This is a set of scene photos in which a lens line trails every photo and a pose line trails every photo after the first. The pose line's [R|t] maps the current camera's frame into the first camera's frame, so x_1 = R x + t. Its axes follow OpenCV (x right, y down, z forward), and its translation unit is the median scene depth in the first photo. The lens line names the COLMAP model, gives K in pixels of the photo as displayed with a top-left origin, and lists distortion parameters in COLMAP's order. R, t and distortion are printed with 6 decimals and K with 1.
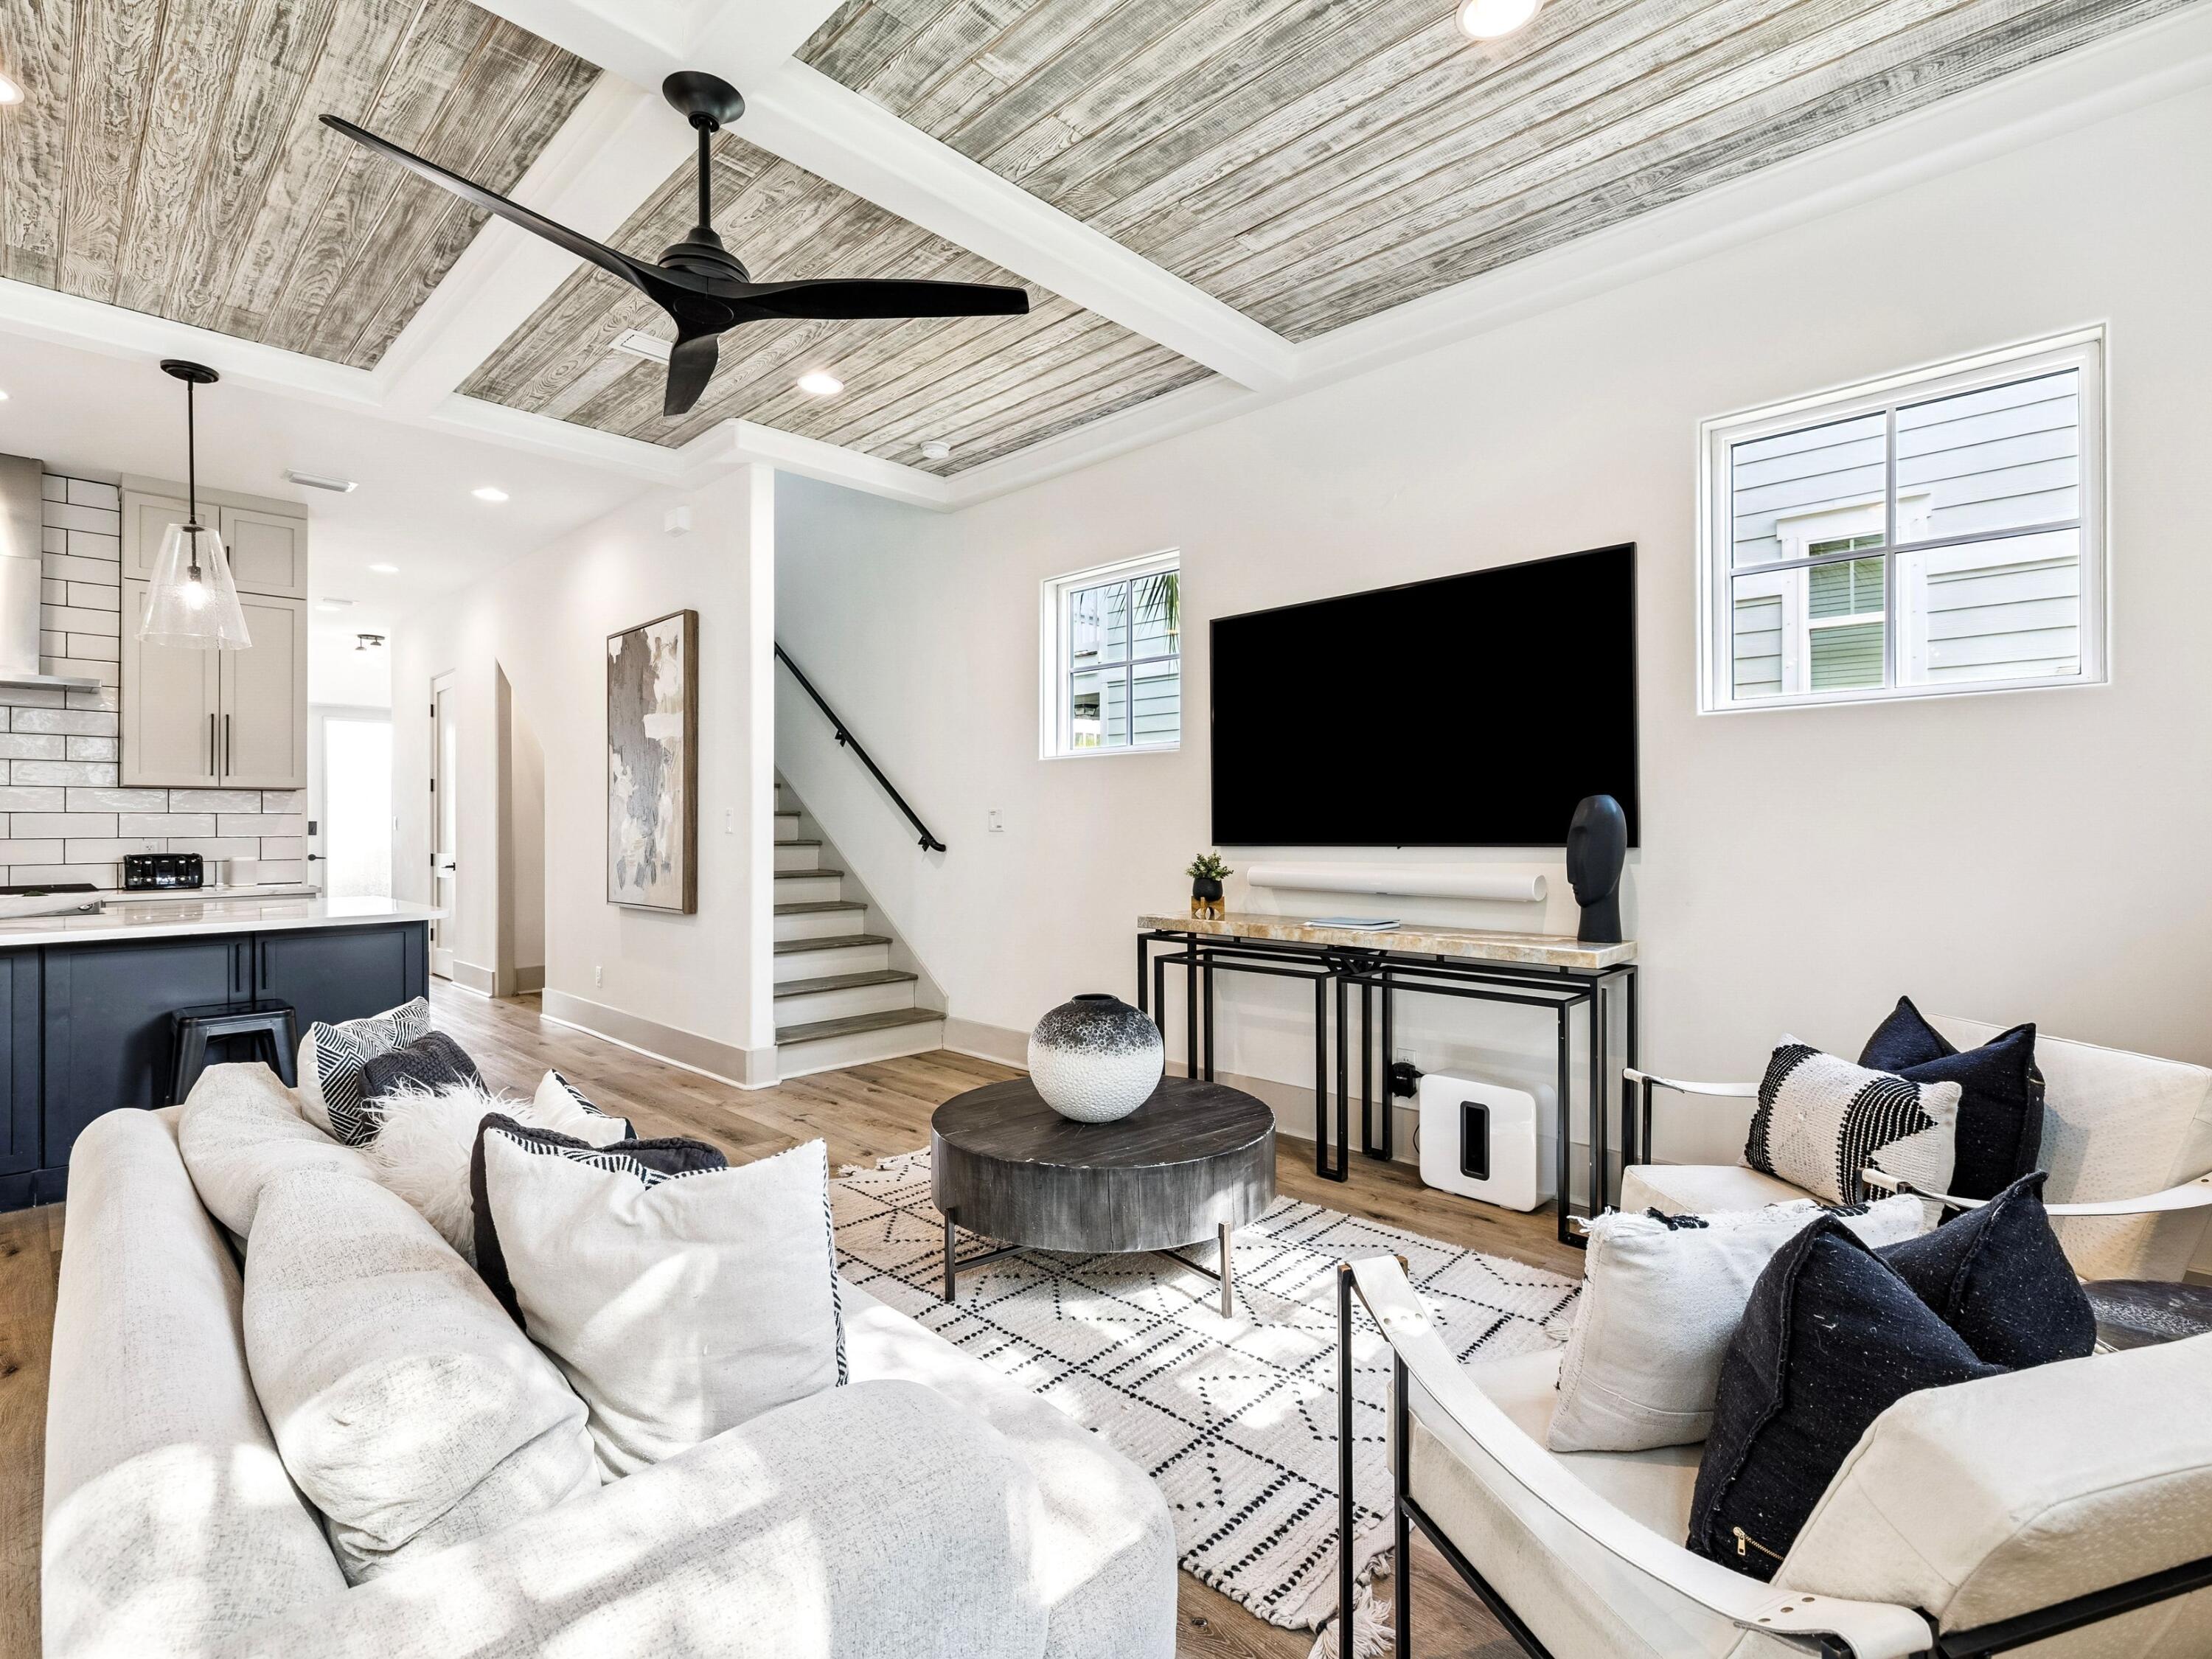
lens RADIAL K [[1056.1, 0, 1106.0], [0, 1056.1, 829.5], [0, 0, 1]] dist [-0.002902, -0.000547]
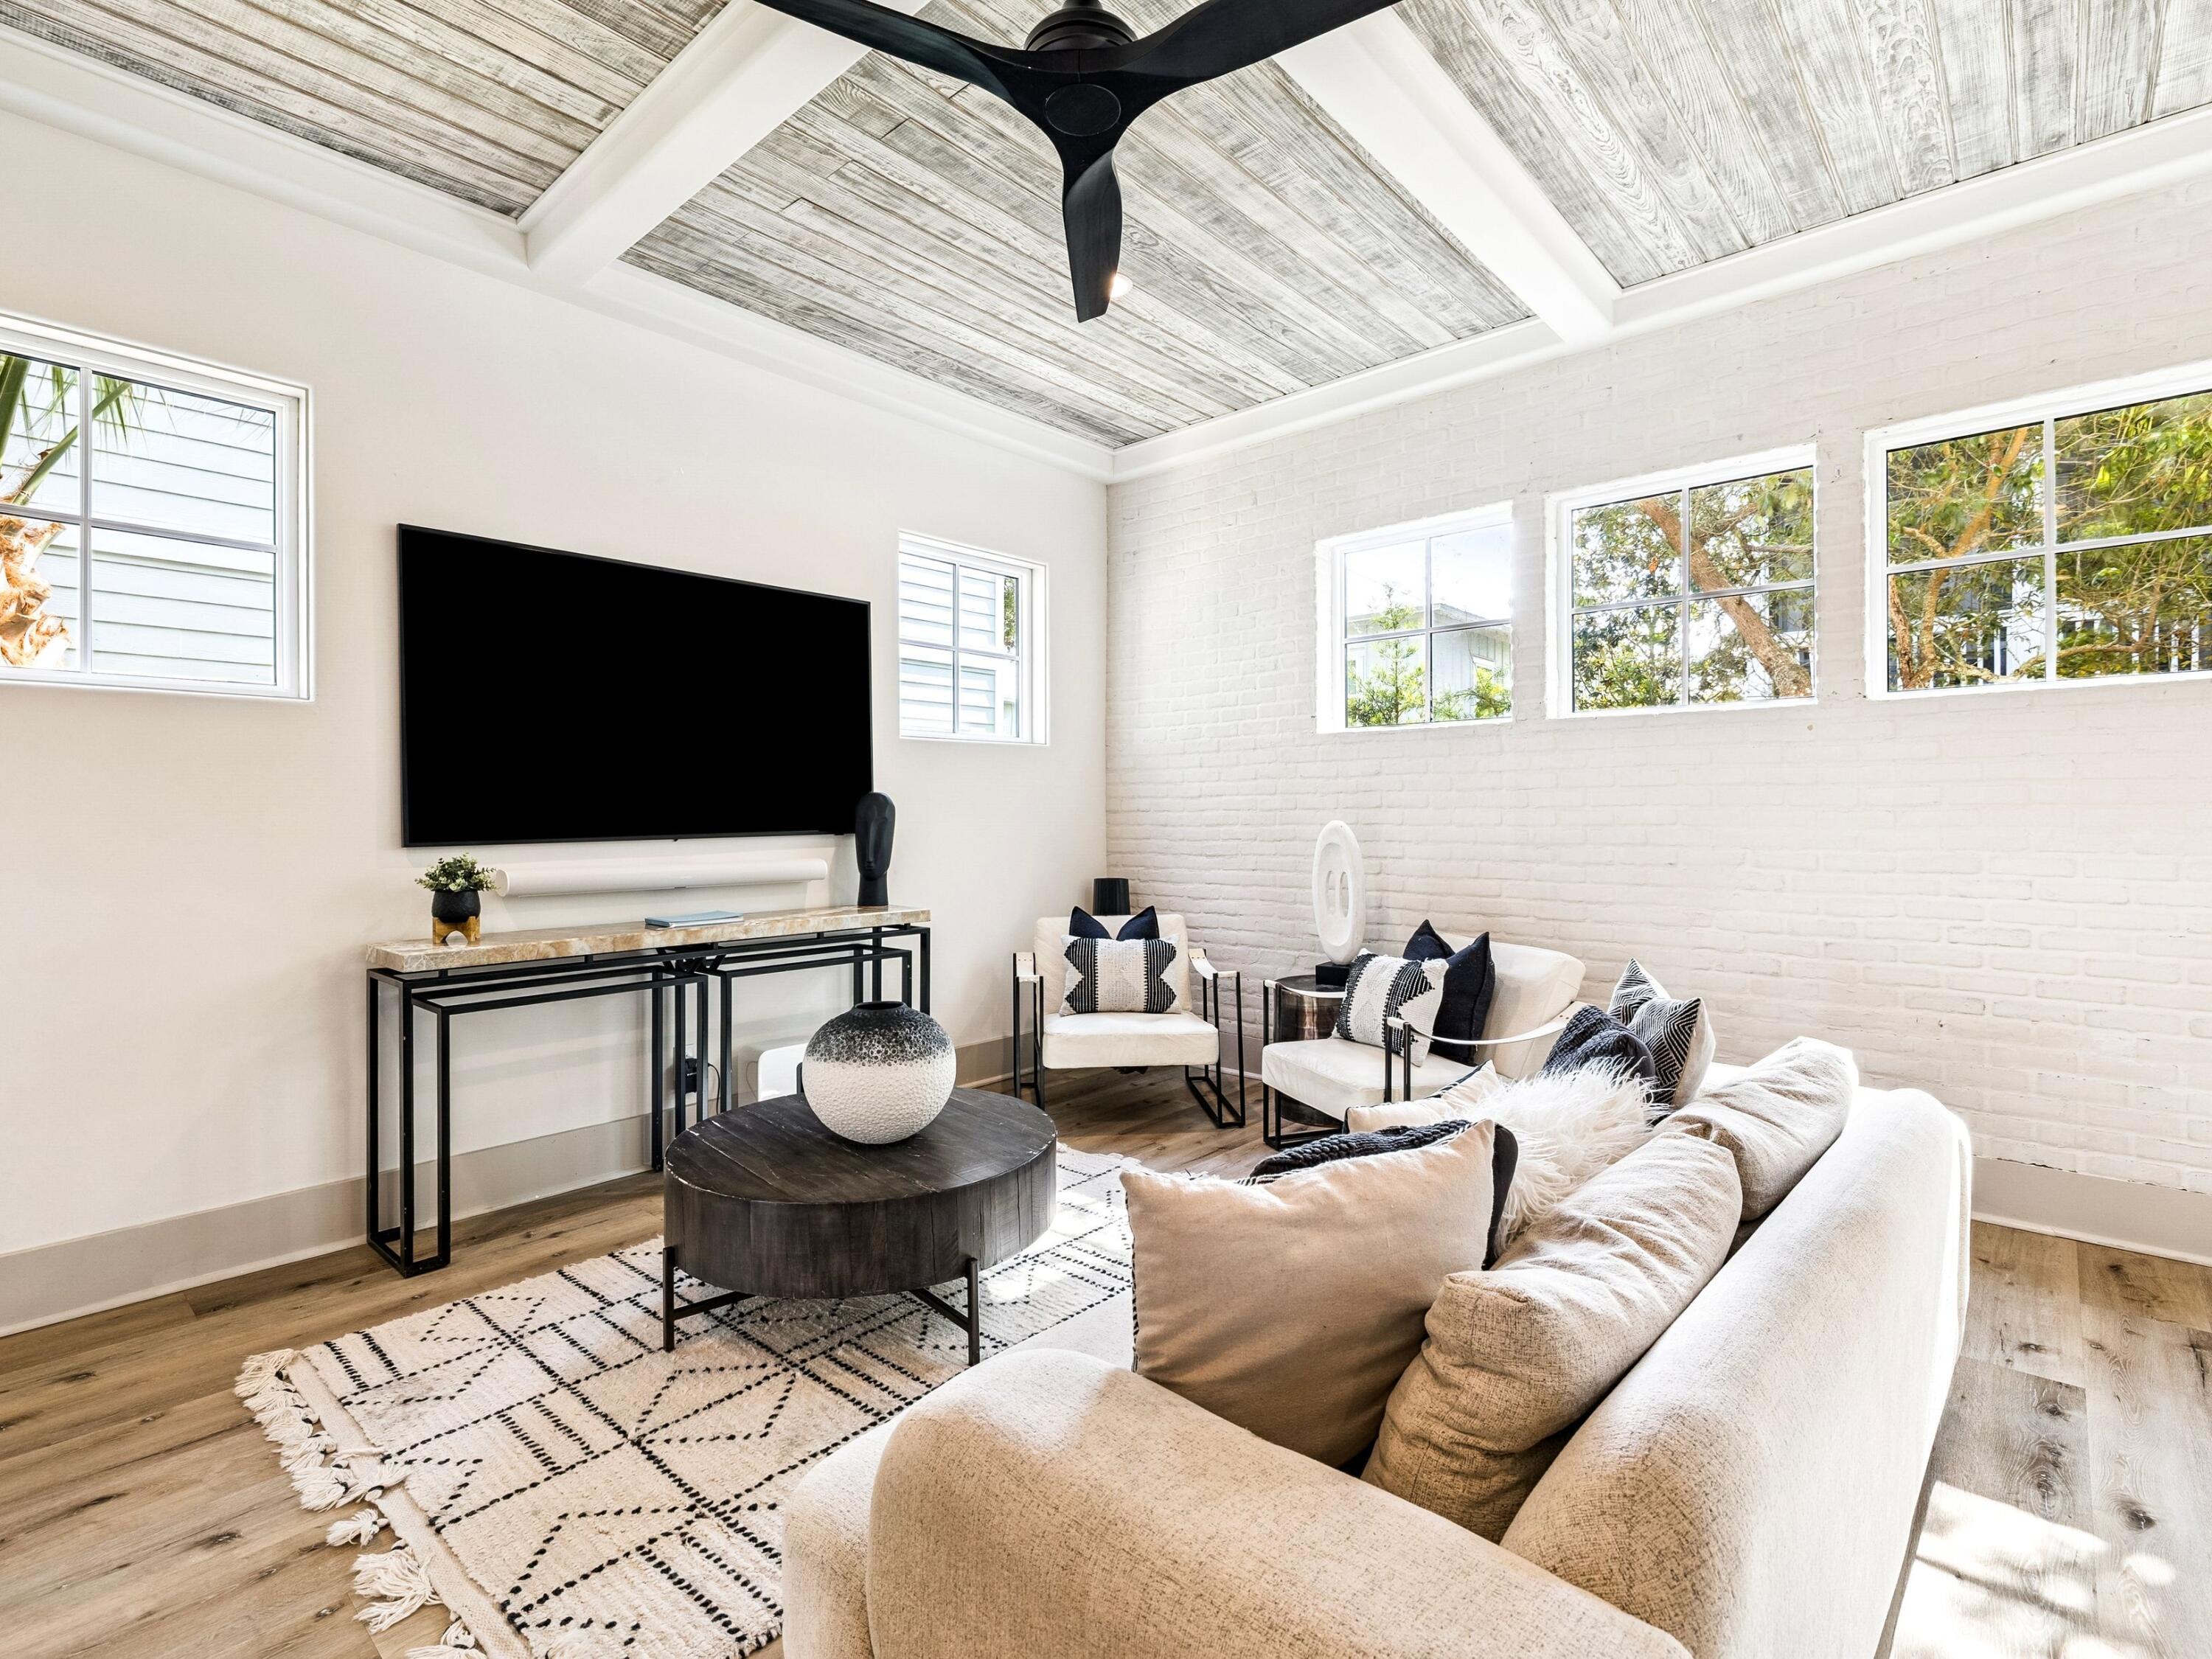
lens RADIAL K [[1056.1, 0, 1106.0], [0, 1056.1, 829.5], [0, 0, 1]] dist [-0.002902, -0.000547]
pose [[-0.051306, -0.007313, 0.998656, -0.738096], [0.014145, 0.999868, 0.008049, 0.005866], [-0.998583, 0.014539, -0.051195, 0.680364]]
